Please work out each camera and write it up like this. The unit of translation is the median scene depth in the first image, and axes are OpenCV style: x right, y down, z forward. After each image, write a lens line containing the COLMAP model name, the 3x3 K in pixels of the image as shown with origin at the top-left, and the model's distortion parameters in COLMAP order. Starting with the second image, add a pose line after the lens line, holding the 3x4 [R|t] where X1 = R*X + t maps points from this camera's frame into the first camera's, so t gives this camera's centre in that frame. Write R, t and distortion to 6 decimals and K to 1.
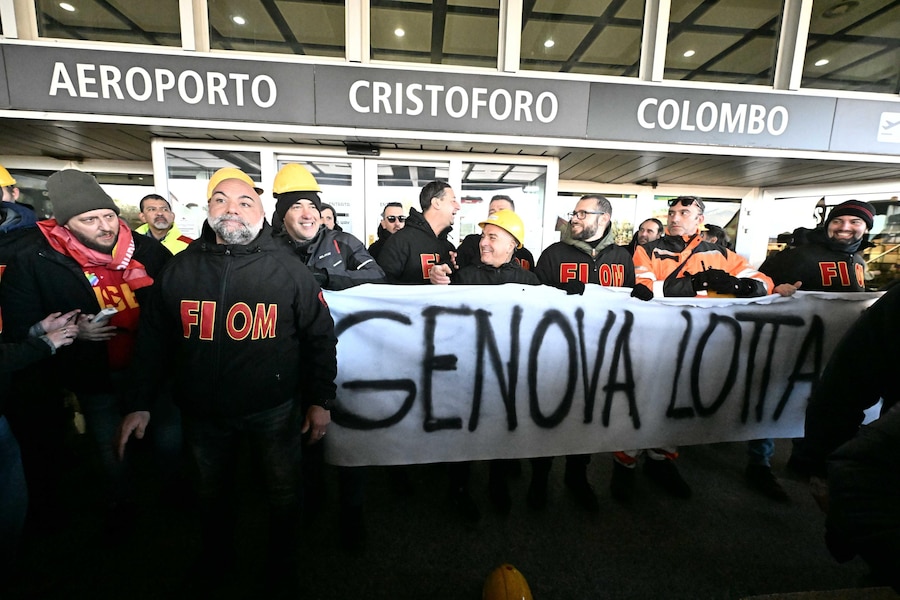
lens RADIAL K [[358.4, 0, 450.0], [0, 358.4, 298.8], [0, 0, 1]] dist [-0.003929, 0.000312]
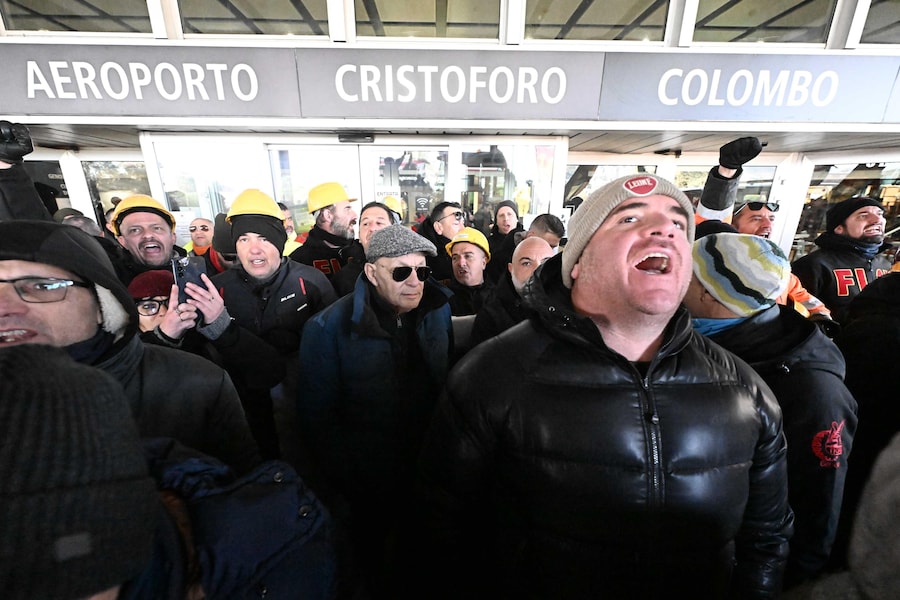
lens RADIAL K [[358.4, 0, 446.5], [0, 358.4, 303.5], [0, 0, 1]] dist [-0.003929, 0.000312]
pose [[0.998562, -0.007803, -0.053043, 0.047062], [0.016110, 0.987300, 0.158047, -0.147704], [0.051136, -0.158674, 0.986006, 0.020062]]
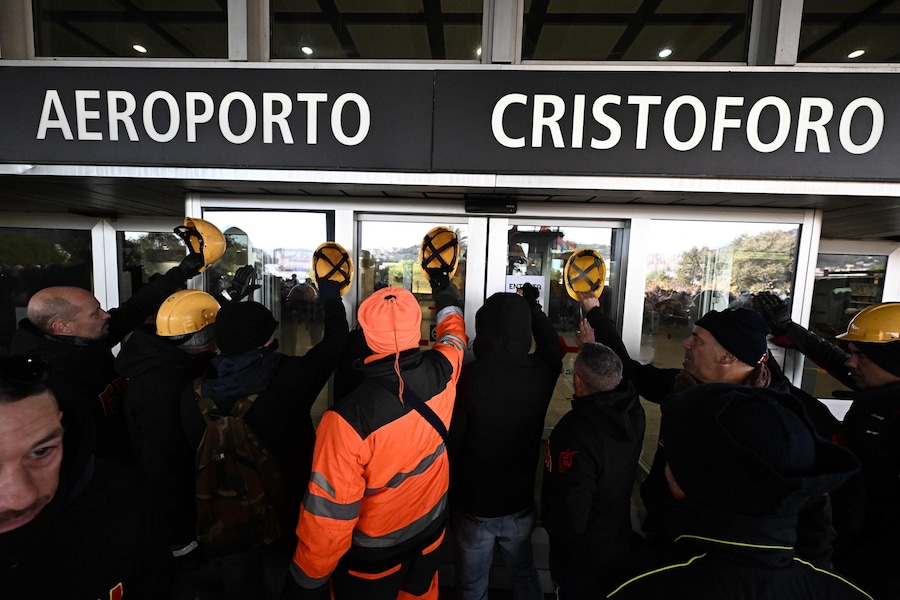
lens RADIAL K [[358.4, 0, 446.5], [0, 358.4, 300.1], [0, 0, 1]] dist [-0.003929, 0.000312]
pose [[0.992246, 0.016181, -0.123229, -0.274916], [-0.023679, 0.997940, -0.059627, -0.240287], [0.122010, 0.062082, 0.990585, 0.434329]]
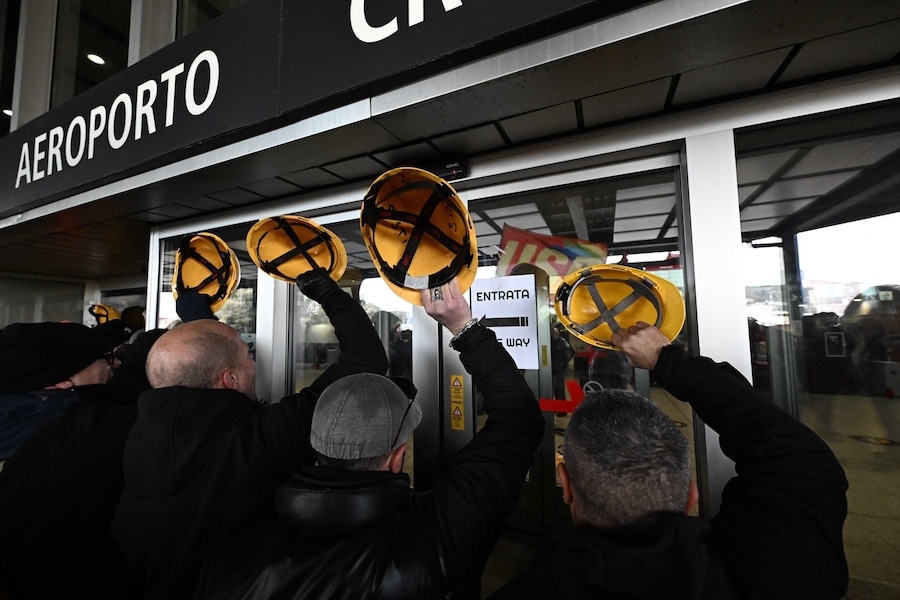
lens RADIAL K [[358.4, 0, 441.9], [0, 358.4, 299.2], [0, 0, 1]] dist [-0.003929, 0.000312]
pose [[0.877144, -0.077654, -0.473907, -0.054157], [-0.026364, 0.977565, -0.208978, -0.216552], [0.479503, 0.195798, 0.855418, 0.790329]]
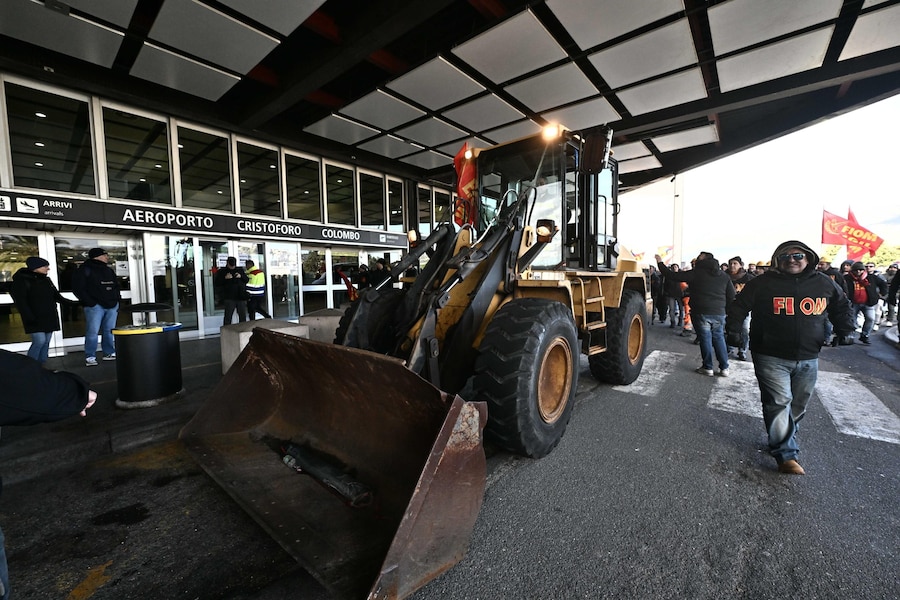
lens RADIAL K [[358.4, 0, 448.5], [0, 358.4, 298.7], [0, 0, 1]] dist [-0.003929, 0.000312]
pose [[0.701266, -0.081087, 0.708273, -1.282252], [0.128857, 0.991564, -0.014062, 0.384576], [-0.701157, 0.101127, 0.705799, -2.545799]]
